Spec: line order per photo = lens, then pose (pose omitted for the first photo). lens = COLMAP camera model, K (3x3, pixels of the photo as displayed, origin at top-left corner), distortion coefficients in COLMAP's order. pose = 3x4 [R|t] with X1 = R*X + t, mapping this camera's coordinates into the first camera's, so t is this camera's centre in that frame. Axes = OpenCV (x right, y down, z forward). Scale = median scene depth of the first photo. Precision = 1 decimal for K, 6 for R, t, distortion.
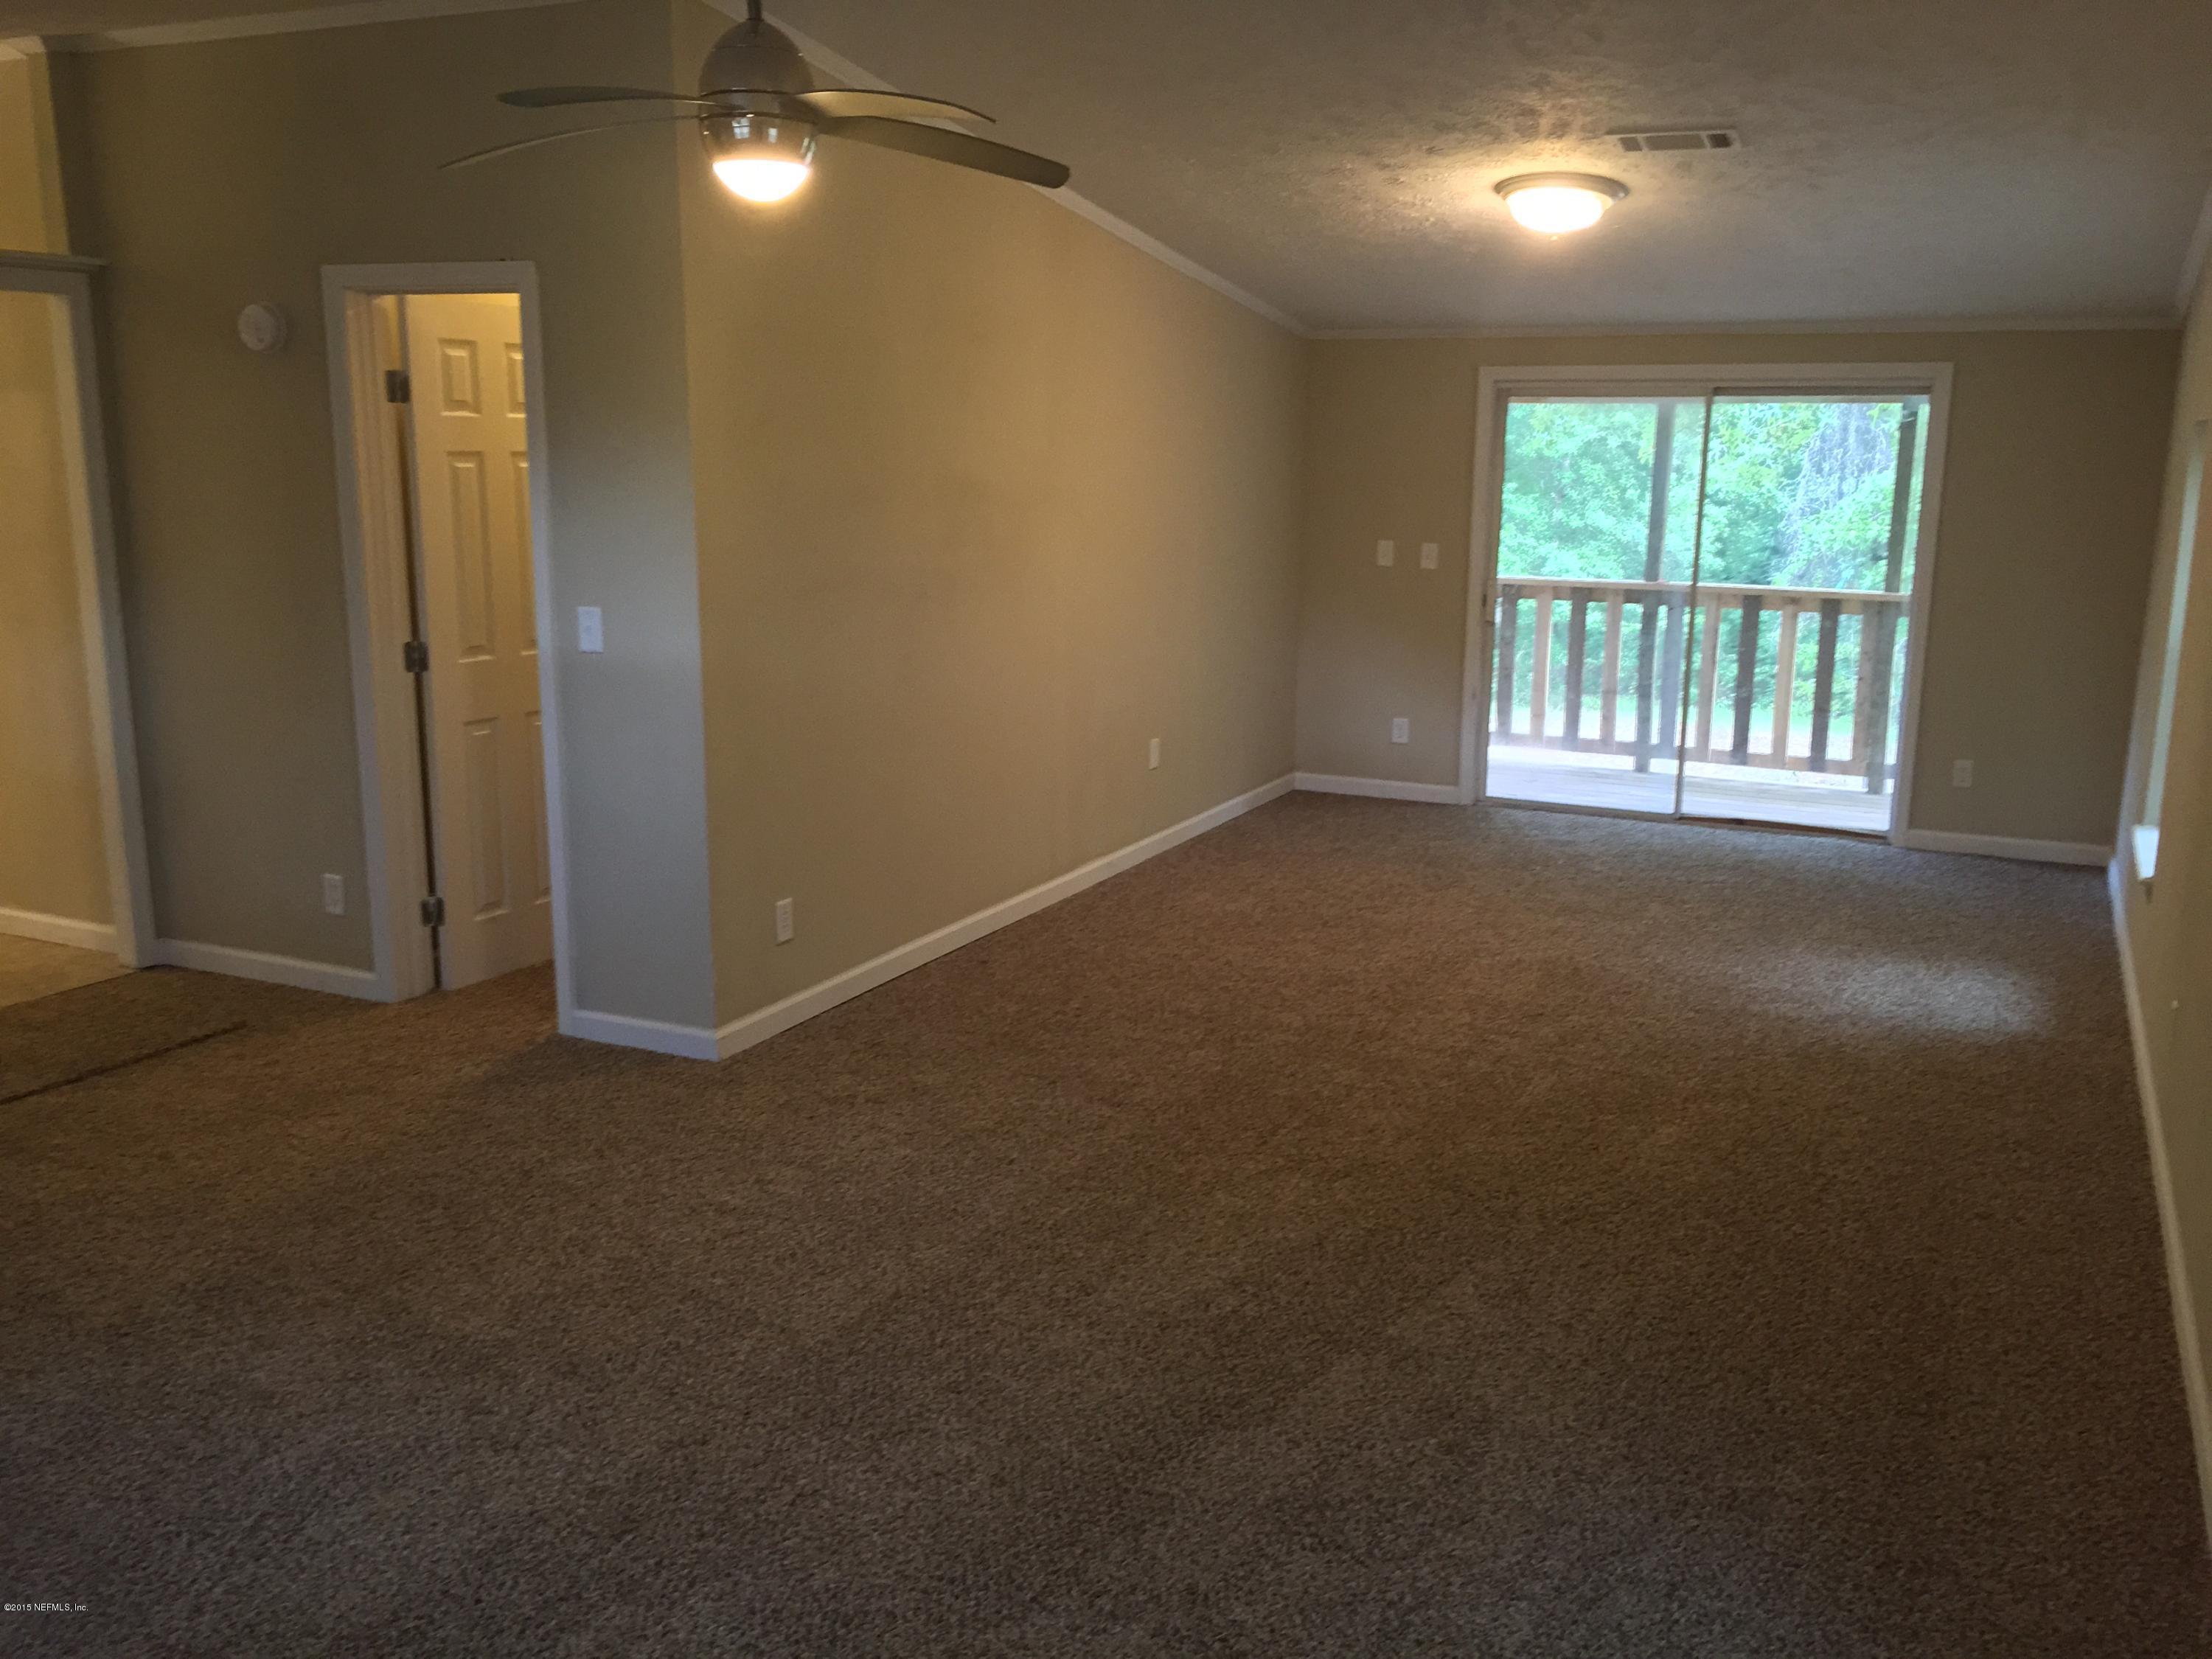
lens RADIAL K [[1908.0, 0, 1122.2], [0, 1908.0, 833.5], [0, 0, 1]] dist [0.082353, -0.112368]
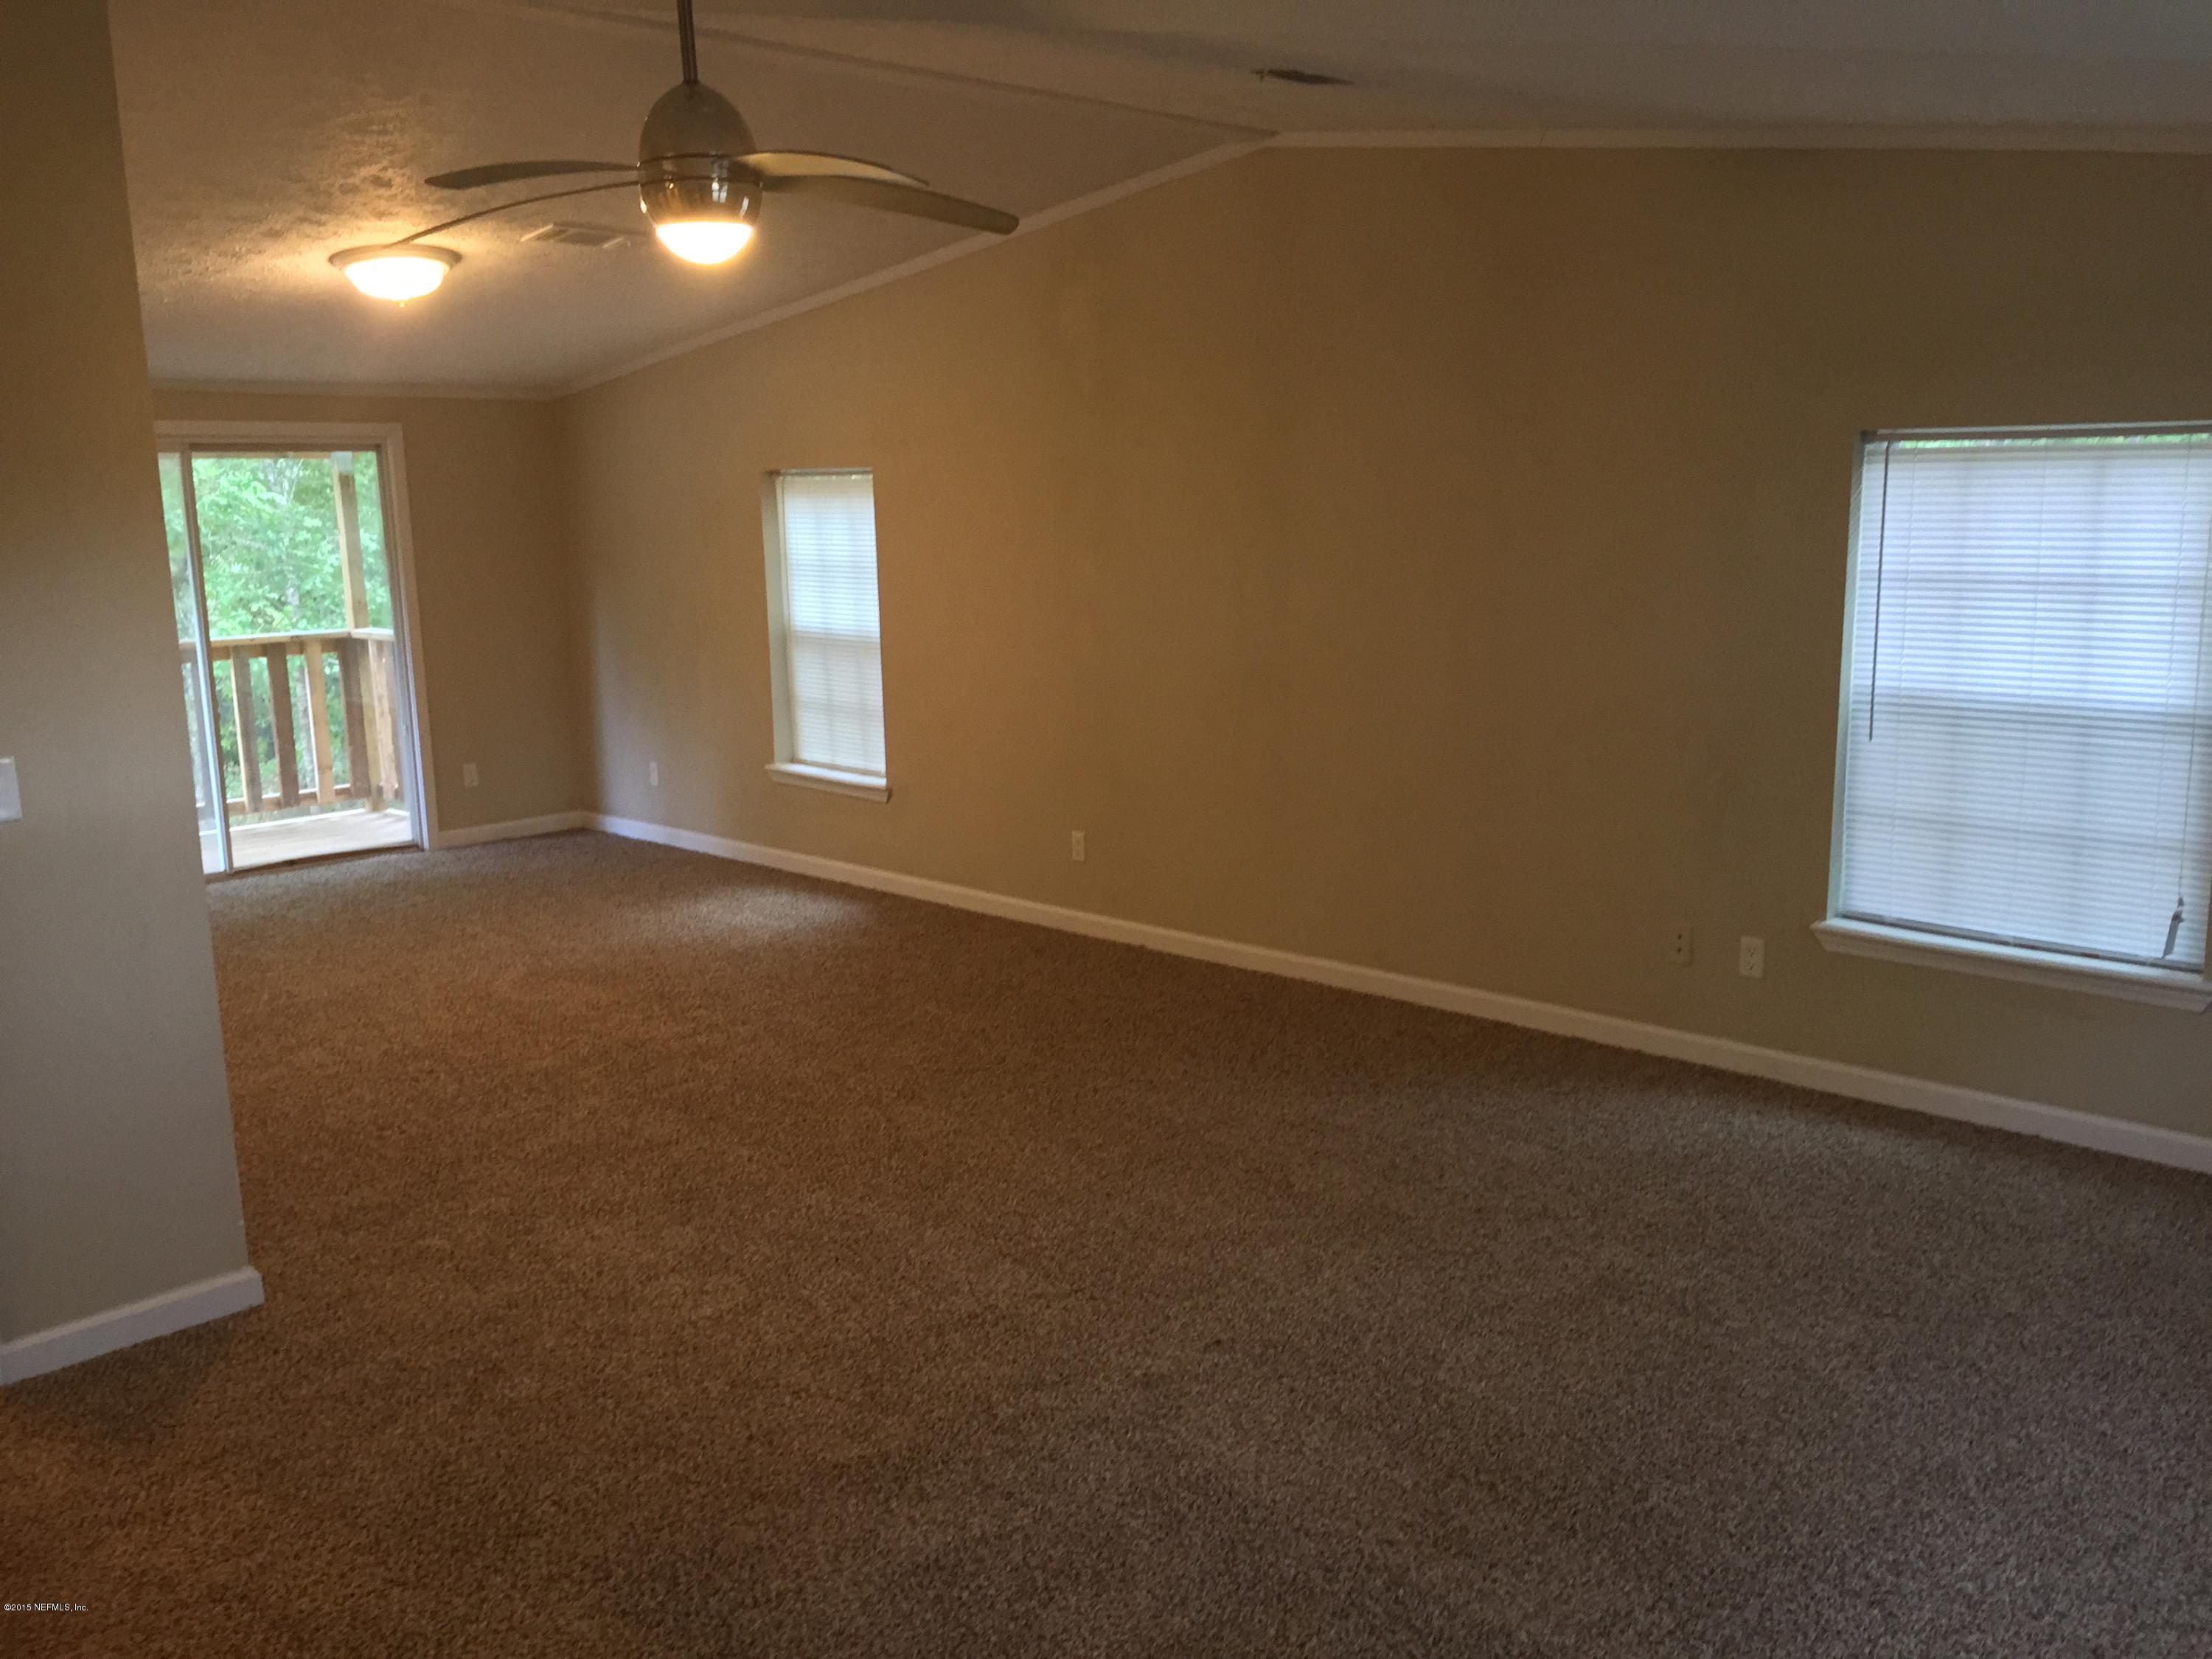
lens RADIAL K [[1908.0, 0, 1122.2], [0, 1908.0, 833.5], [0, 0, 1]] dist [0.082353, -0.112368]
pose [[0.315099, -0.191932, 0.929449, -0.654937], [0.214290, 0.968435, 0.127335, -0.075796], [-0.924550, 0.159048, 0.346282, 0.301200]]
